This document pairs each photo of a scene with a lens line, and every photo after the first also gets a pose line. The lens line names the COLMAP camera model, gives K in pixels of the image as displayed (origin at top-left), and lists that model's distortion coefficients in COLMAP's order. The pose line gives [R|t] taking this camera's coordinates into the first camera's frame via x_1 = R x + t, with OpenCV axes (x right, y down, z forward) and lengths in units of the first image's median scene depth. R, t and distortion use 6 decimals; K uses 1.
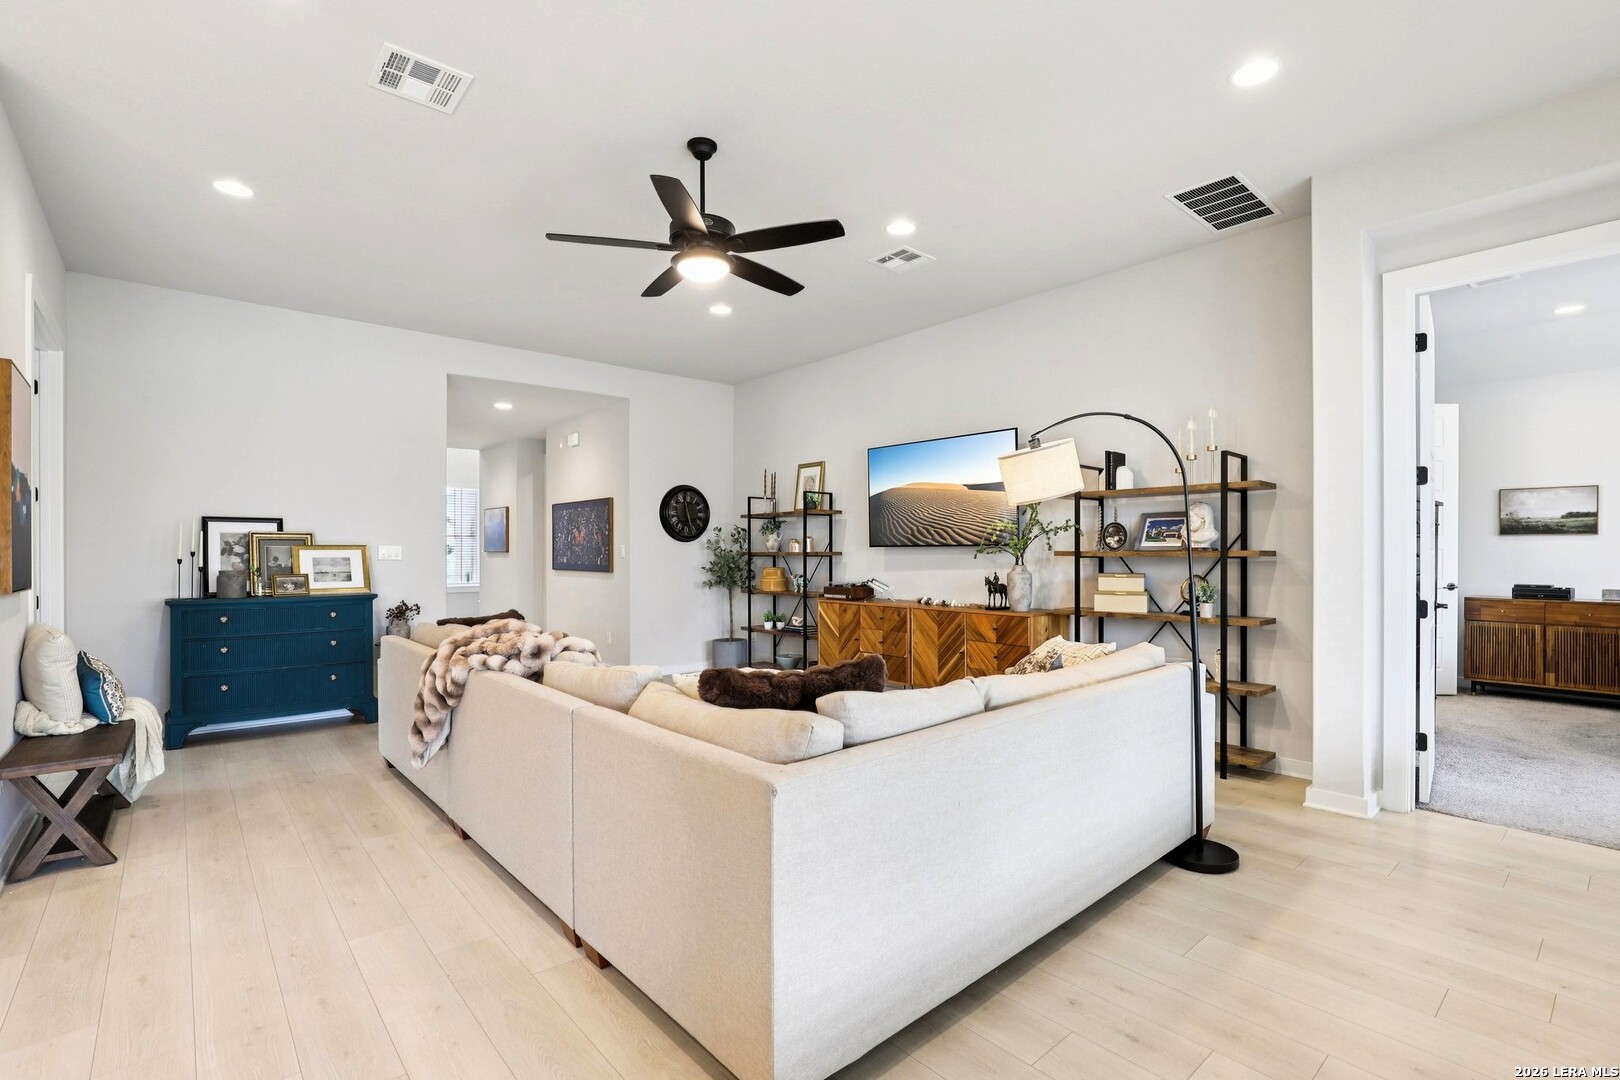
lens RADIAL K [[746.5, 0, 822.8], [0, 746.5, 550.4], [0, 0, 1]] dist [-0.020423, 0.006386]
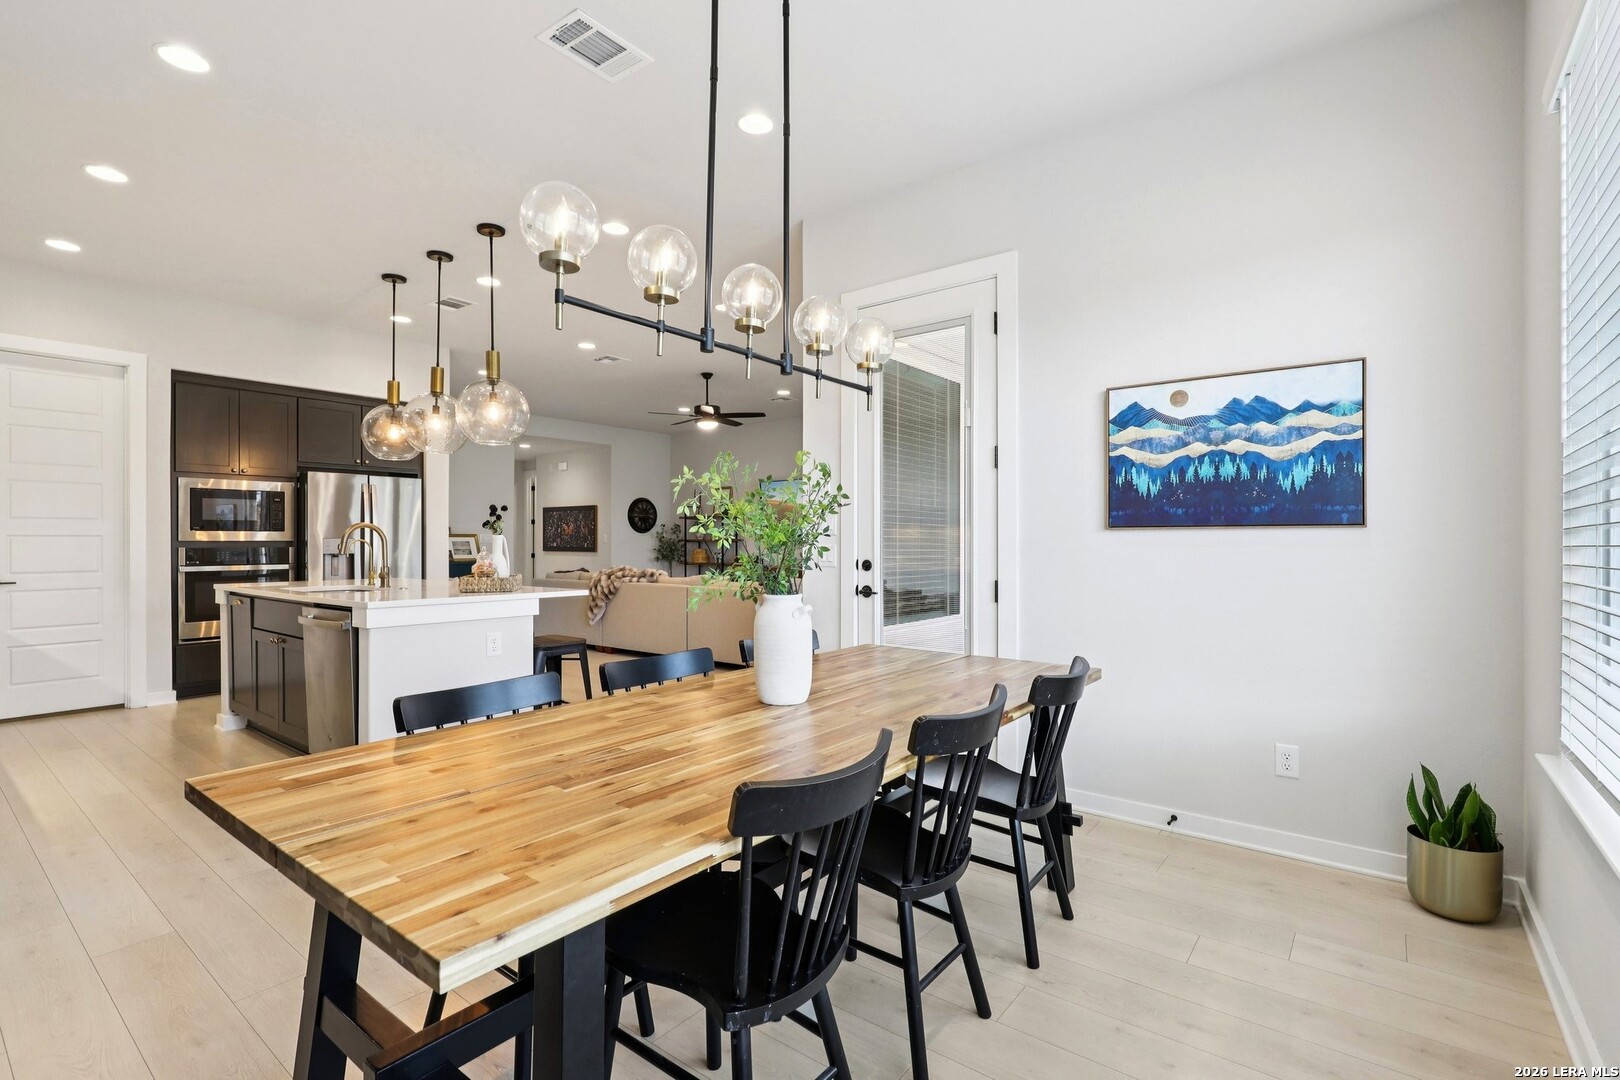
lens RADIAL K [[747.5, 0, 818.2], [0, 747.5, 542.1], [0, 0, 1]] dist [-0.012460, 0.000538]
pose [[0.981955, 0.002597, 0.189095, -0.180589], [-0.002738, 0.999996, 0.000483, 0.009800], [-0.189093, -0.000992, 0.981959, -1.014561]]
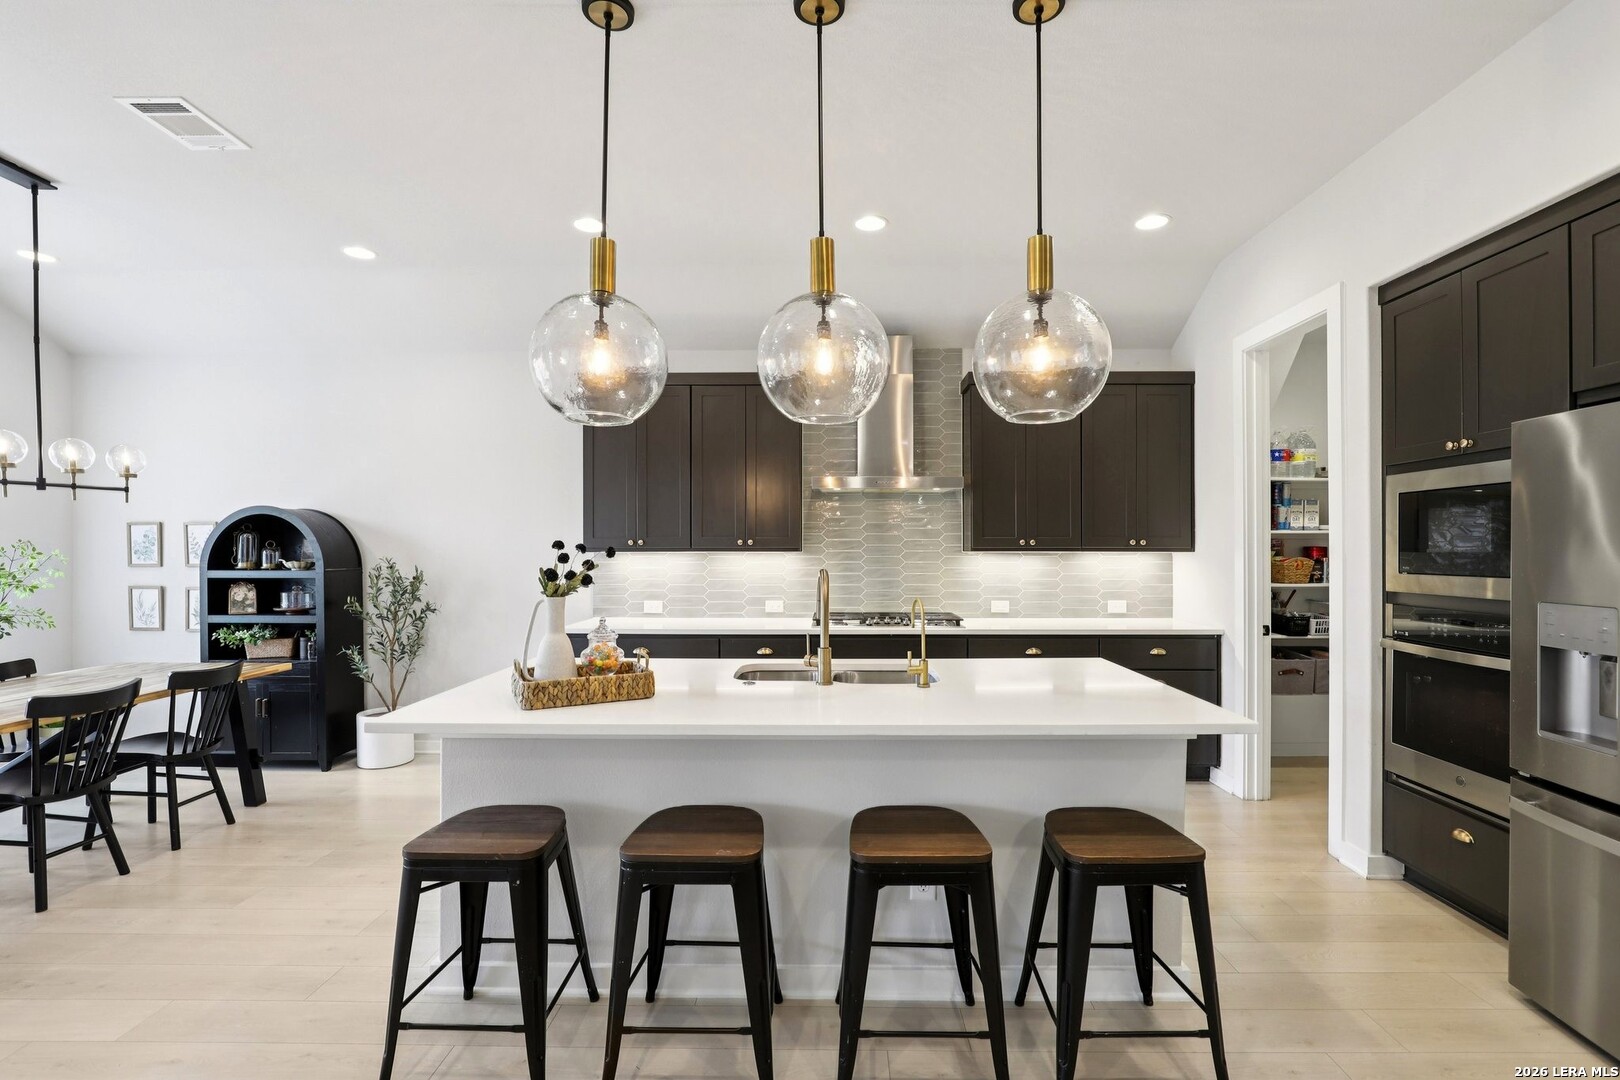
lens RADIAL K [[746.5, 0, 822.8], [0, 746.5, 550.4], [0, 0, 1]] dist [-0.020423, 0.006386]
pose [[-0.675114, 0.003824, -0.737704, -0.146648], [0.001464, 0.999992, 0.003844, -0.026690], [0.737712, 0.001515, -0.675114, 0.339389]]
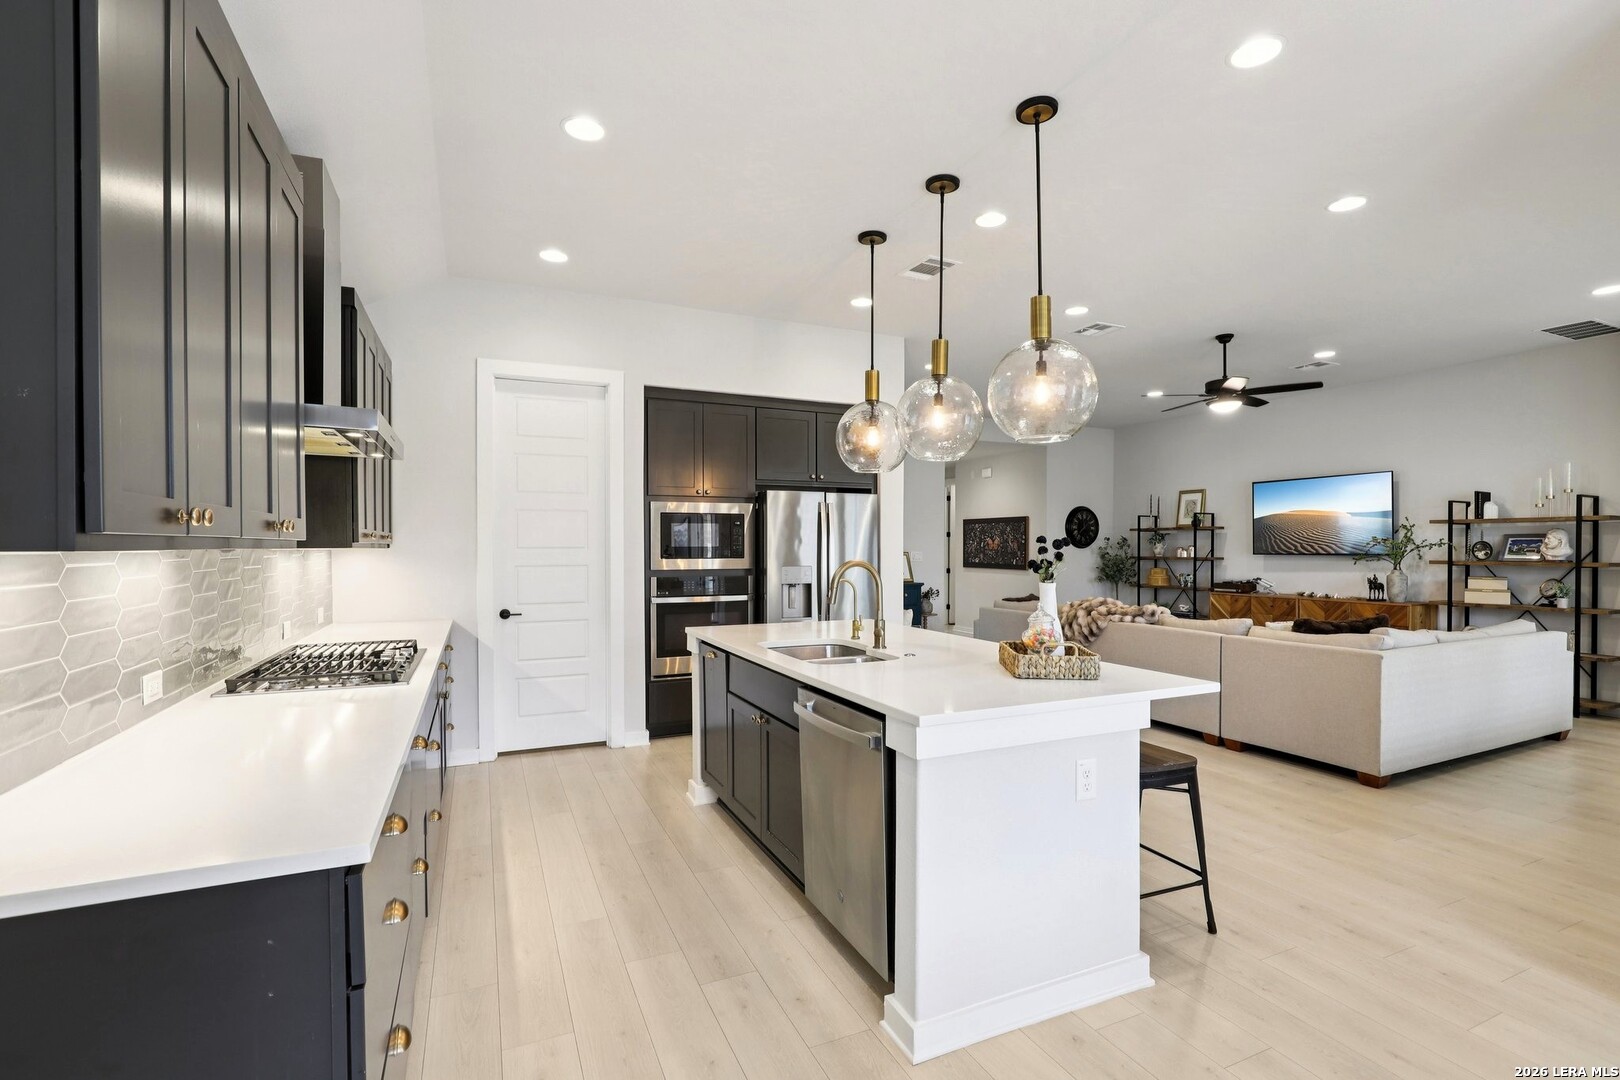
lens RADIAL K [[746.5, 0, 822.8], [0, 746.5, 550.4], [0, 0, 1]] dist [-0.020423, 0.006386]
pose [[0.959106, 0.004375, -0.283013, -0.391713], [-0.002489, 0.999972, 0.007023, -0.024763], [0.283036, -0.006031, 0.959090, -0.666162]]
